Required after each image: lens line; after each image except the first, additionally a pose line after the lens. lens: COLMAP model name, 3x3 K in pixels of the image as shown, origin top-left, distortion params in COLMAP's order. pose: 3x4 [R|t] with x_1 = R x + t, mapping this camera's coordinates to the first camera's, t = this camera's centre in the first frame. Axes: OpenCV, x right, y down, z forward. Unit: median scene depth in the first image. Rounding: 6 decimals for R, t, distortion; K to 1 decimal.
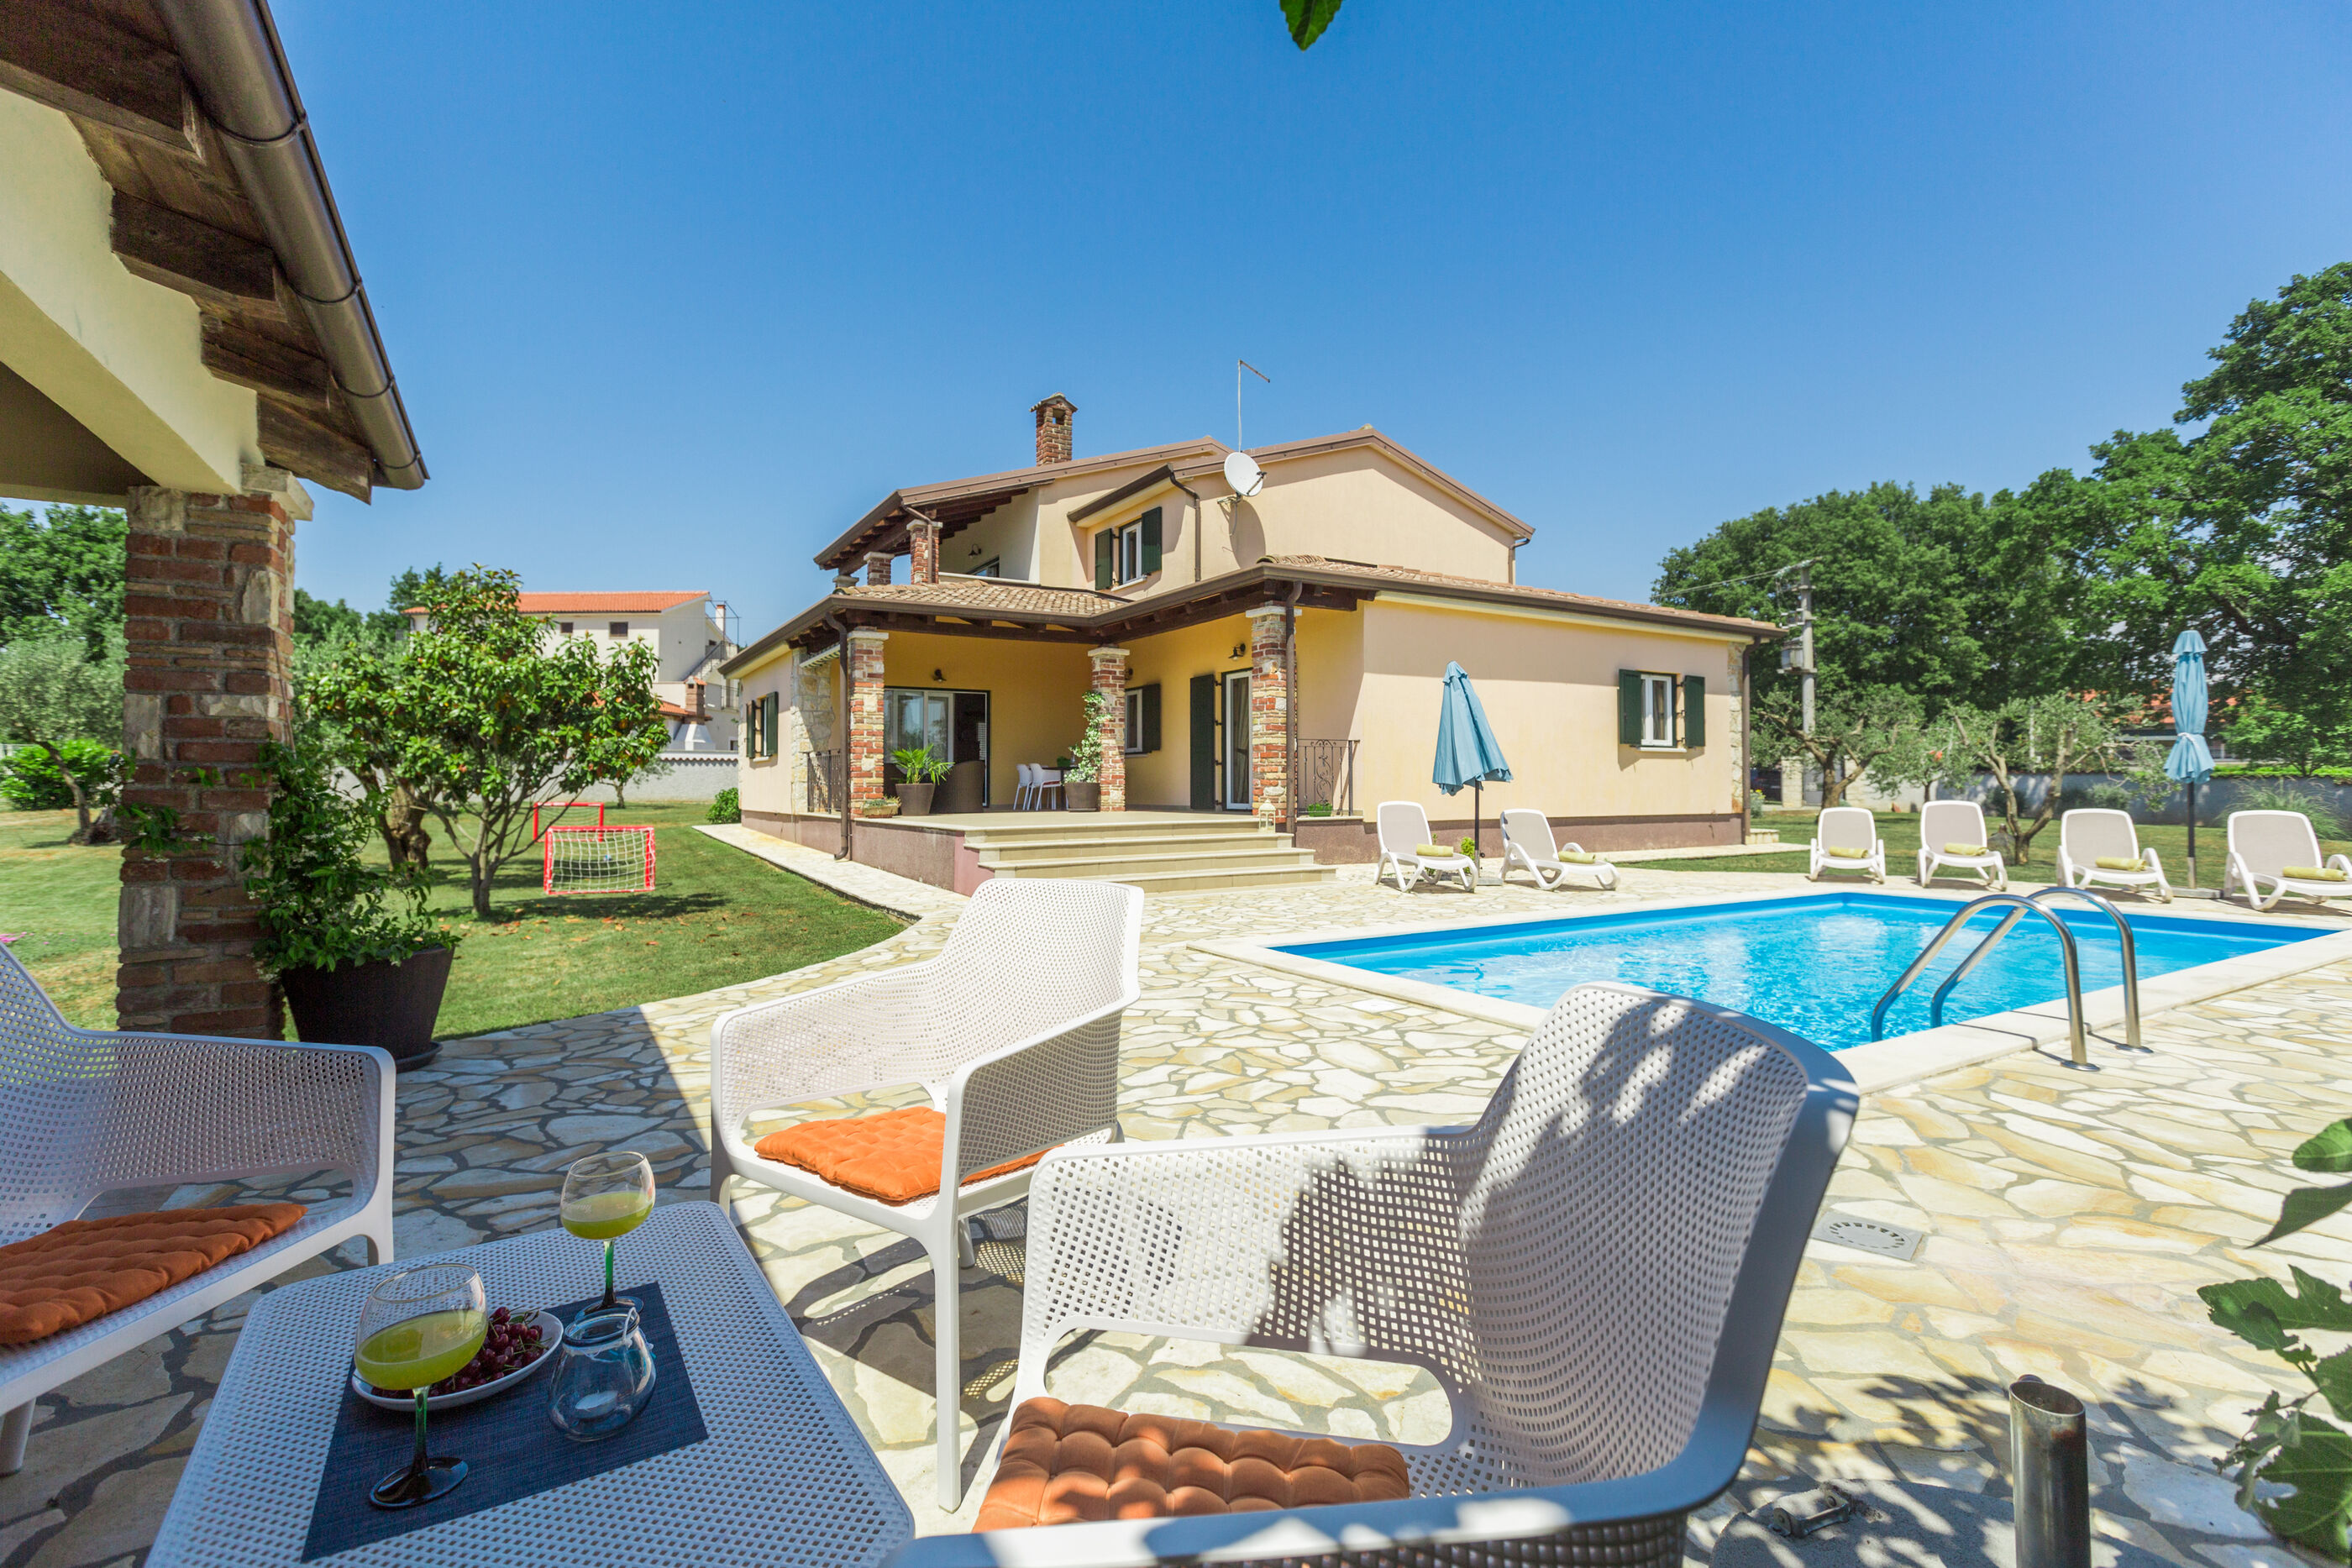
lens RADIAL K [[1065.0, 0, 1168.7], [0, 1065.0, 772.4], [0, 0, 1]] dist [-0.001696, 0.001186]
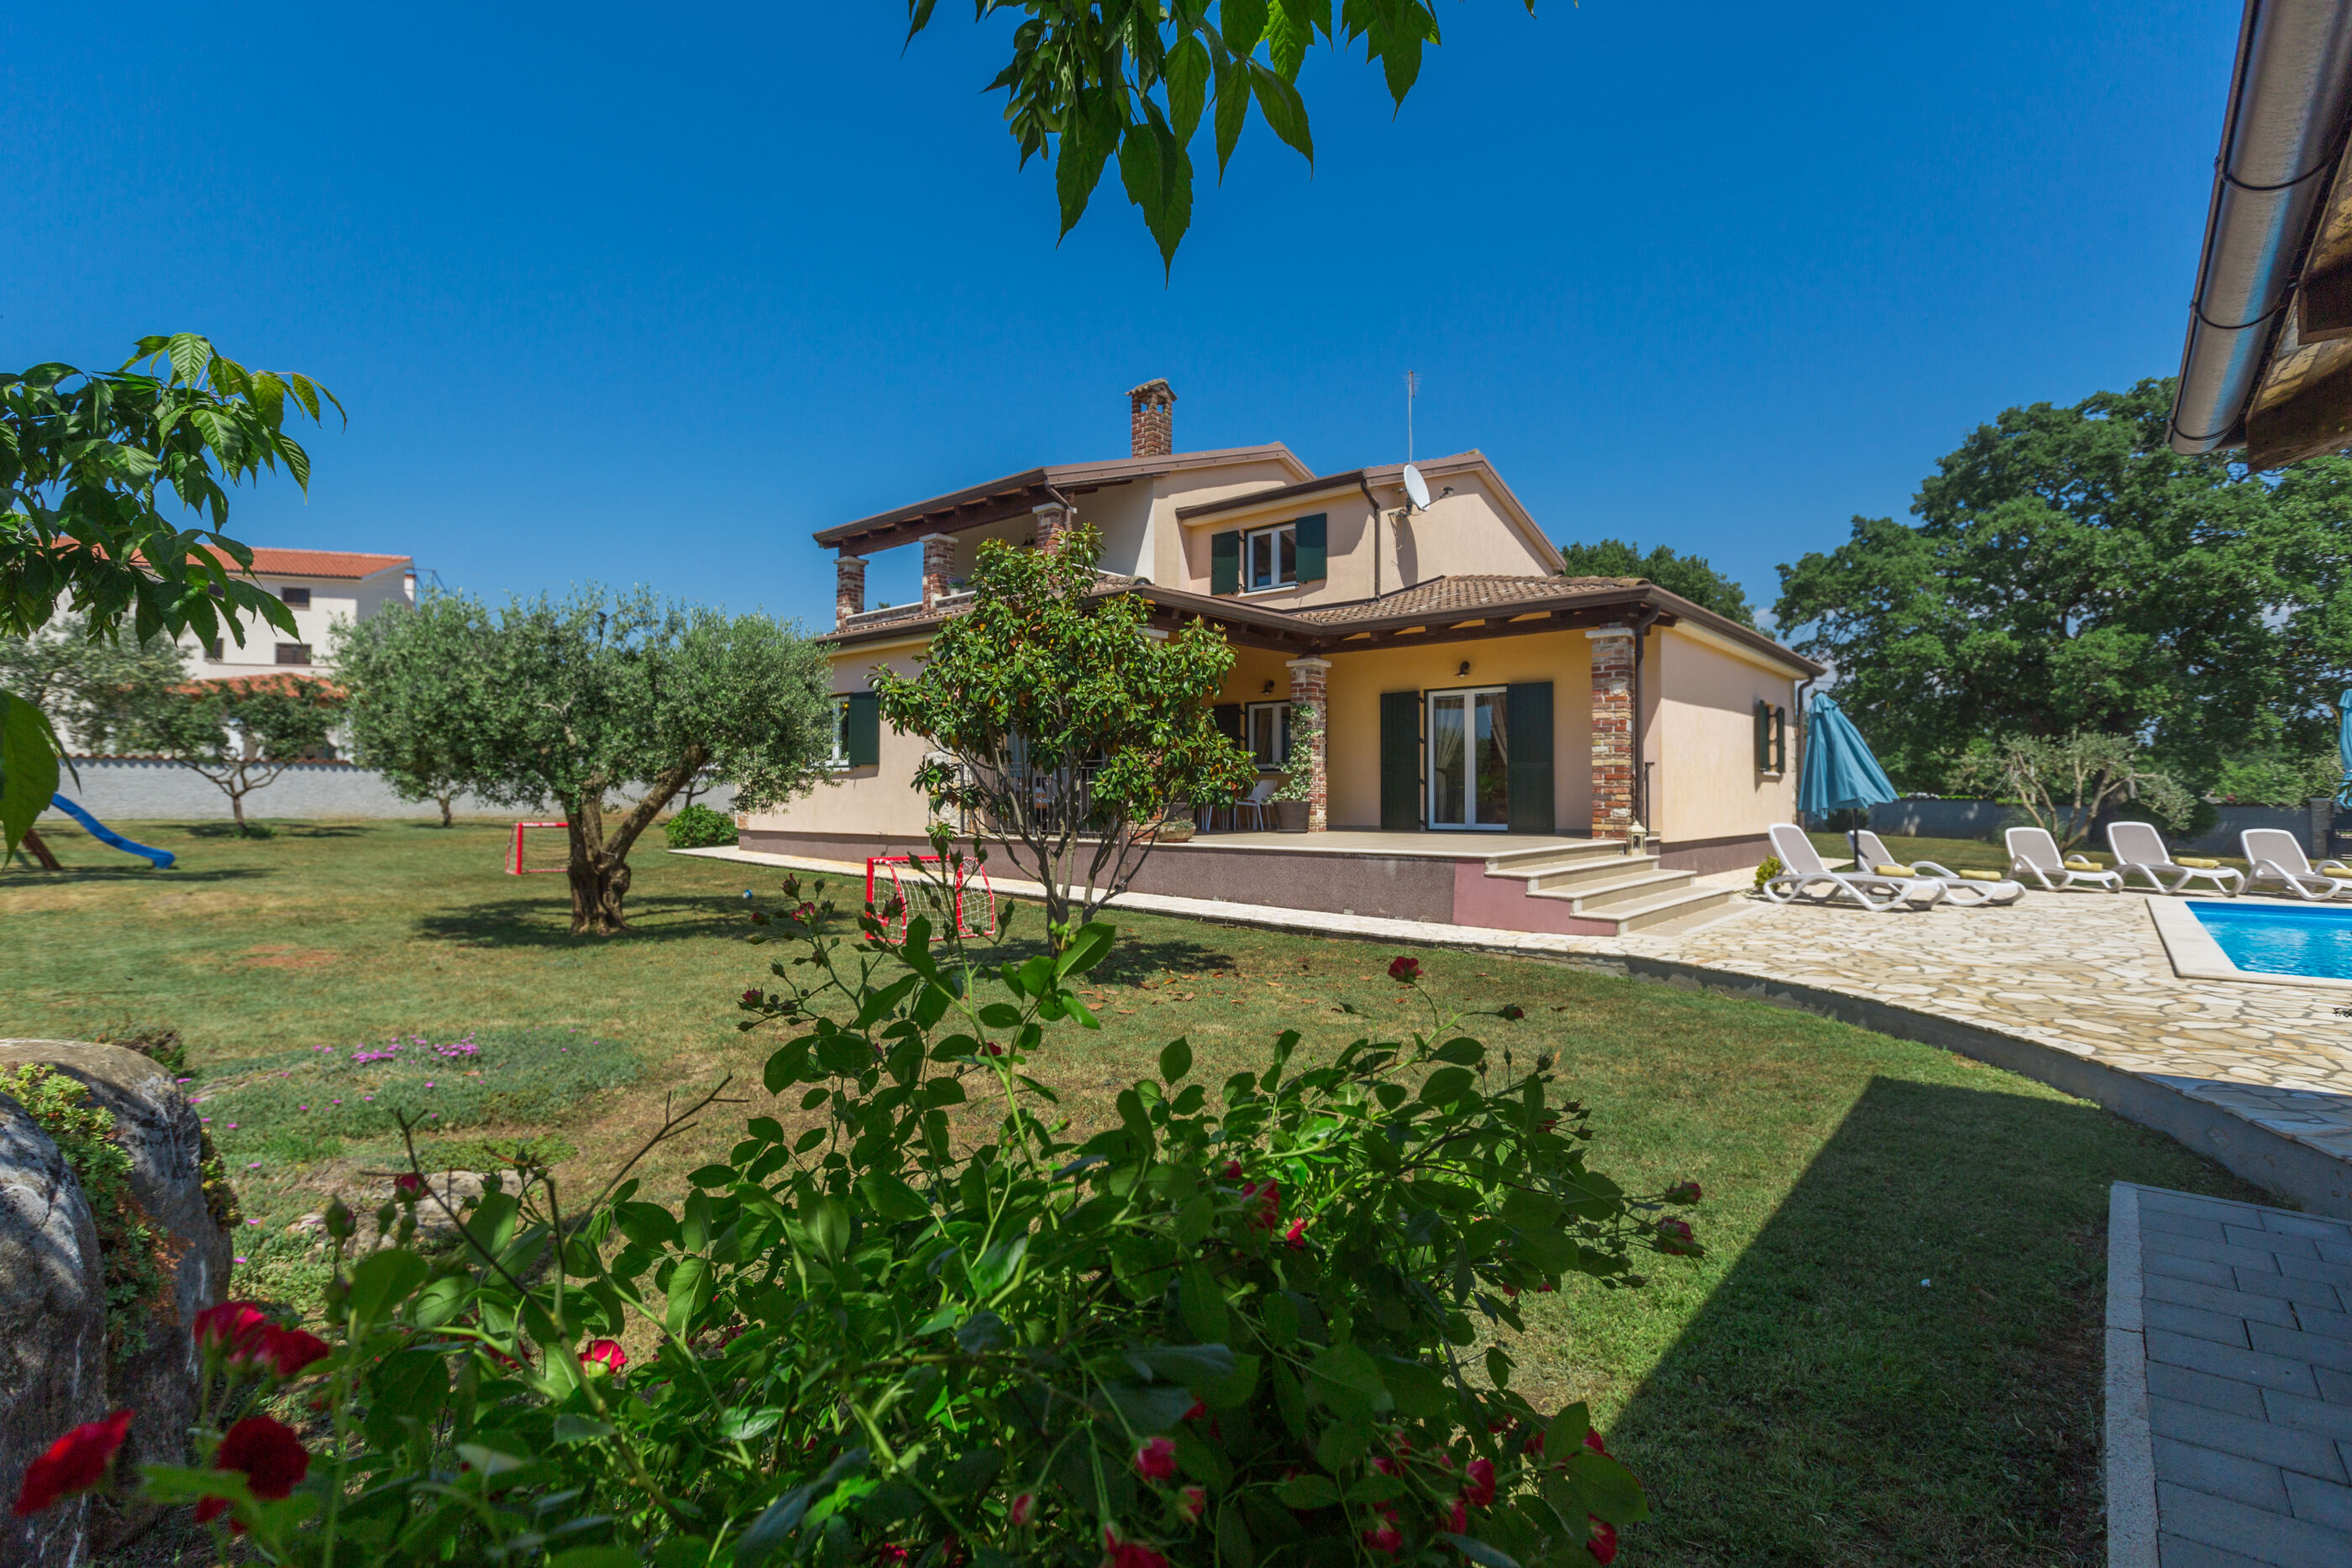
lens RADIAL K [[1075.2, 0, 1173.3], [0, 1075.2, 785.3], [0, 0, 1]] dist [0.003719, 0.000626]
pose [[0.947588, 0.008503, 0.319381, -0.469561], [-0.008741, 0.999962, -0.000687, -0.002844], [-0.319375, -0.002140, 0.947626, 0.132510]]
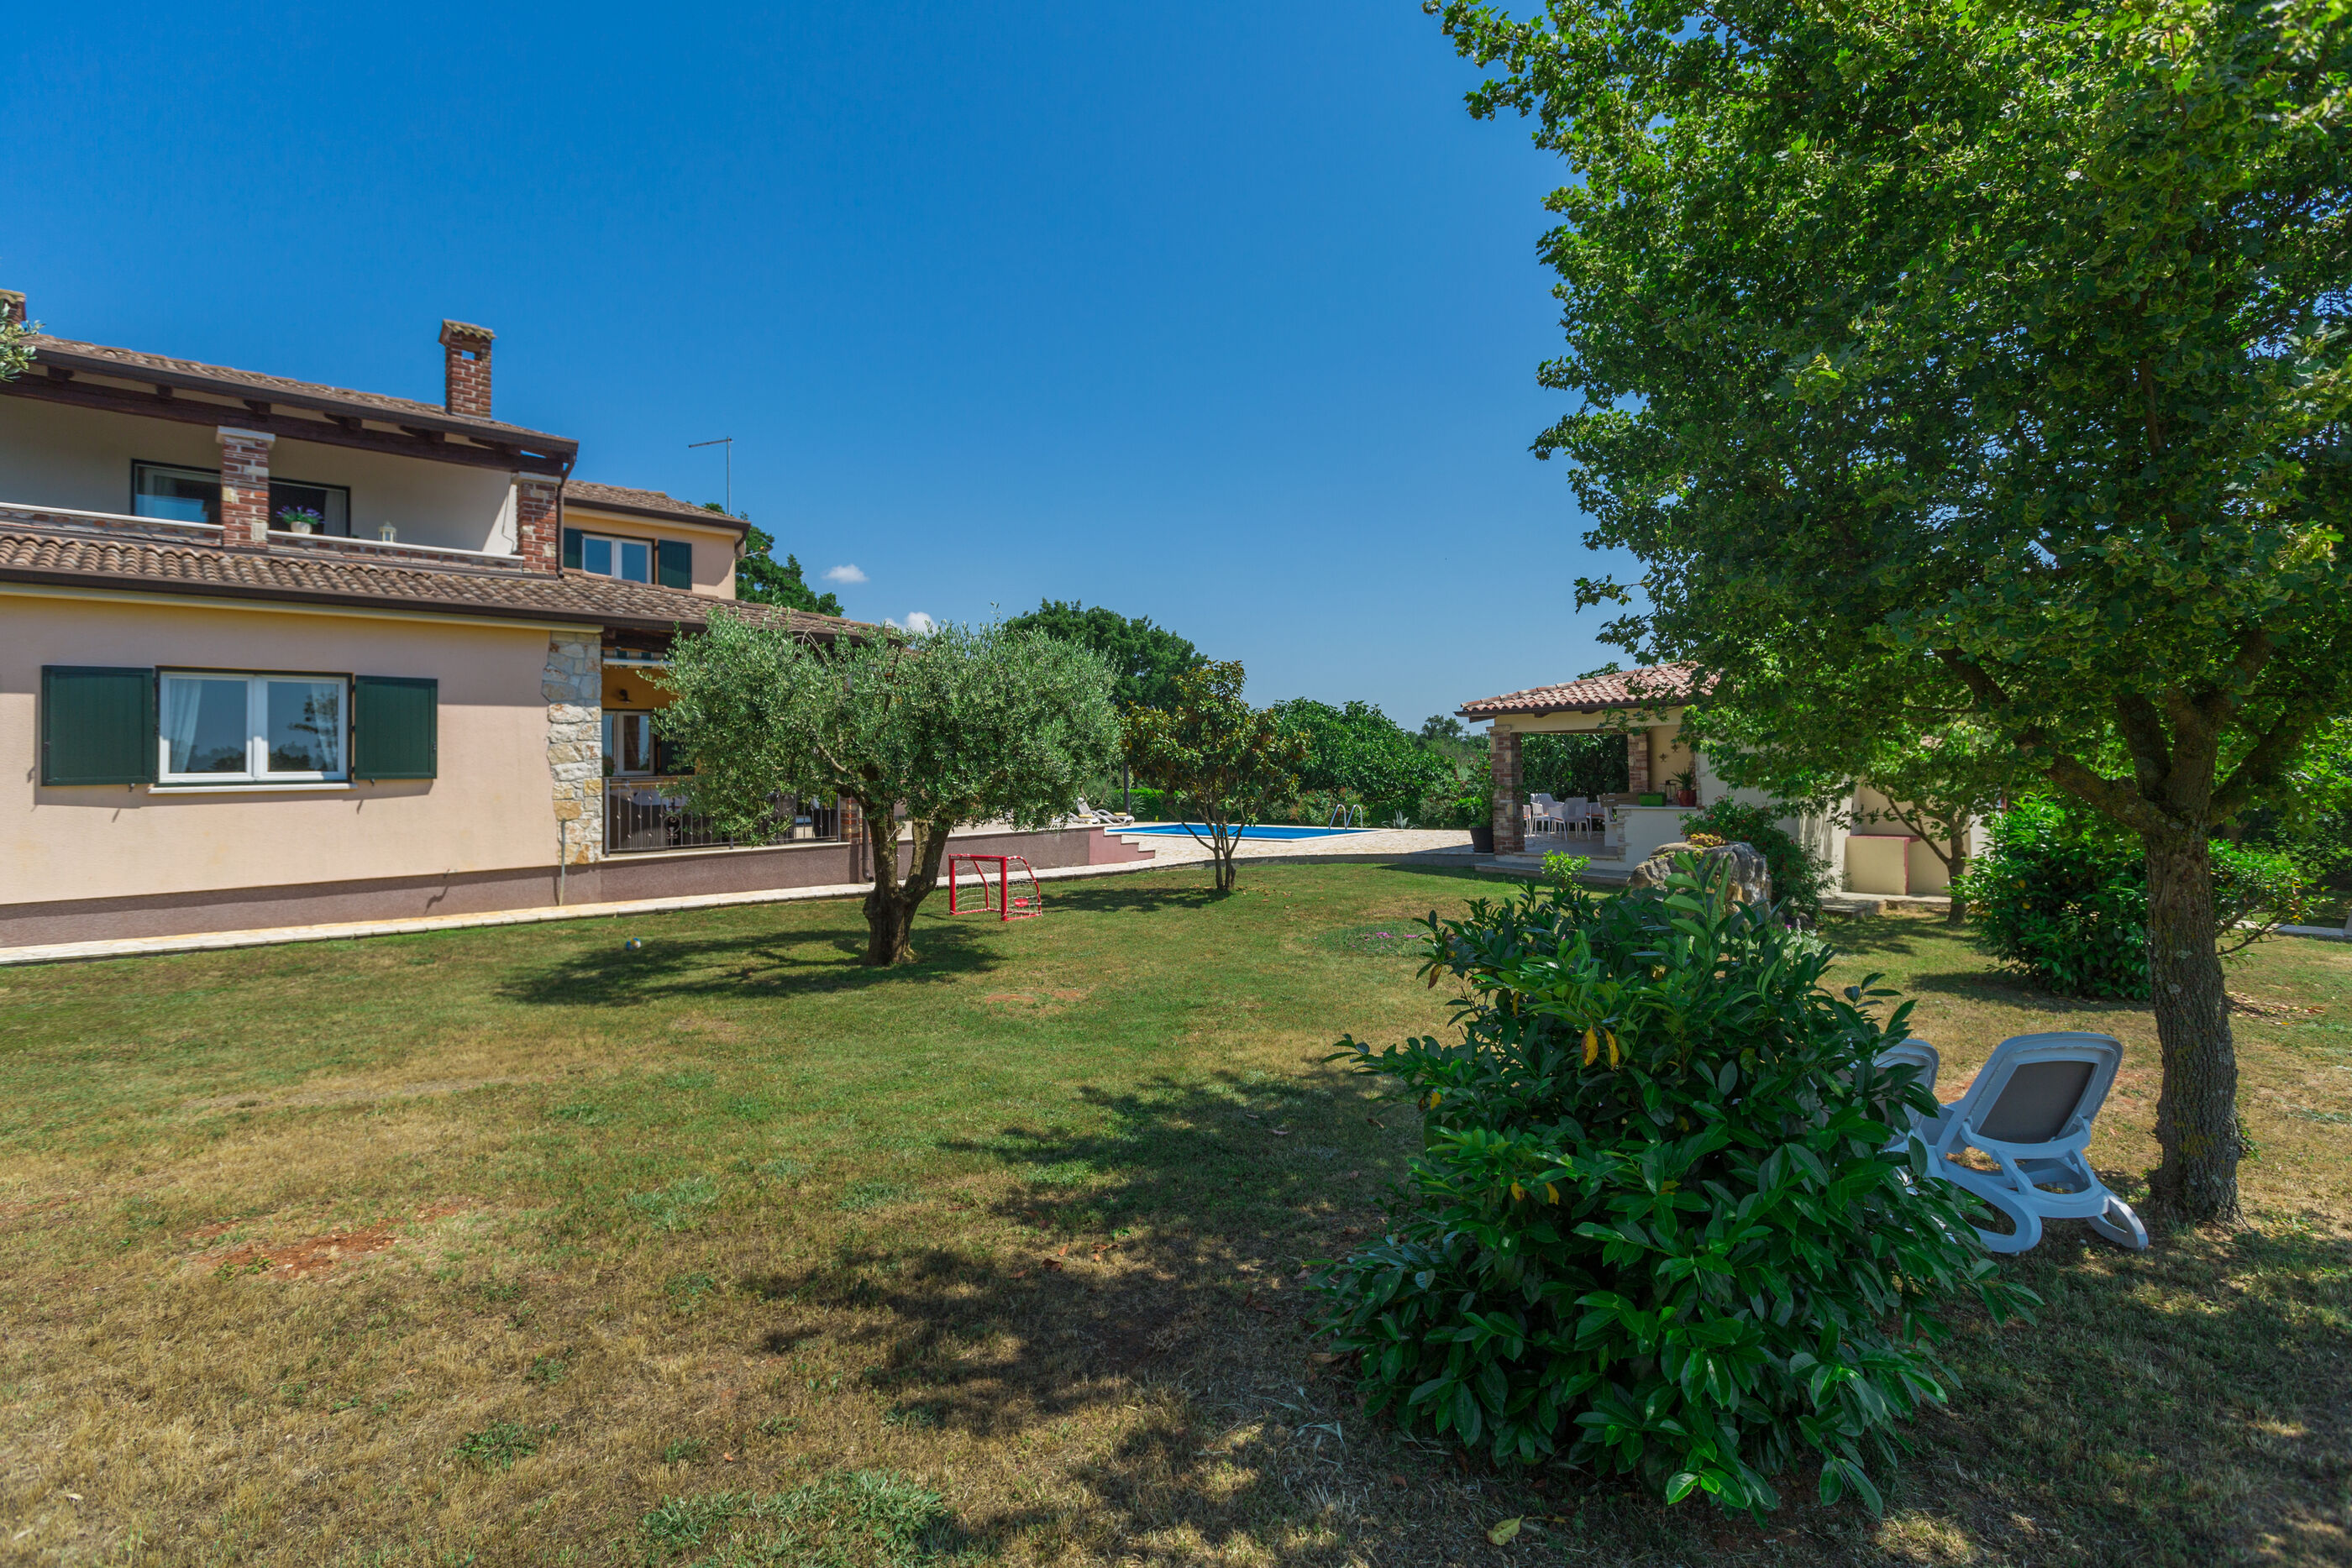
lens RADIAL K [[1076.9, 0, 1189.4], [0, 1076.9, 714.3], [0, 0, 1]] dist [-0.002120, 0.000000]
pose [[-0.232319, 0.054600, 0.971106, -1.212988], [0.008126, 0.998497, -0.054196, -0.019428], [-0.972606, -0.004700, -0.232413, 0.802574]]
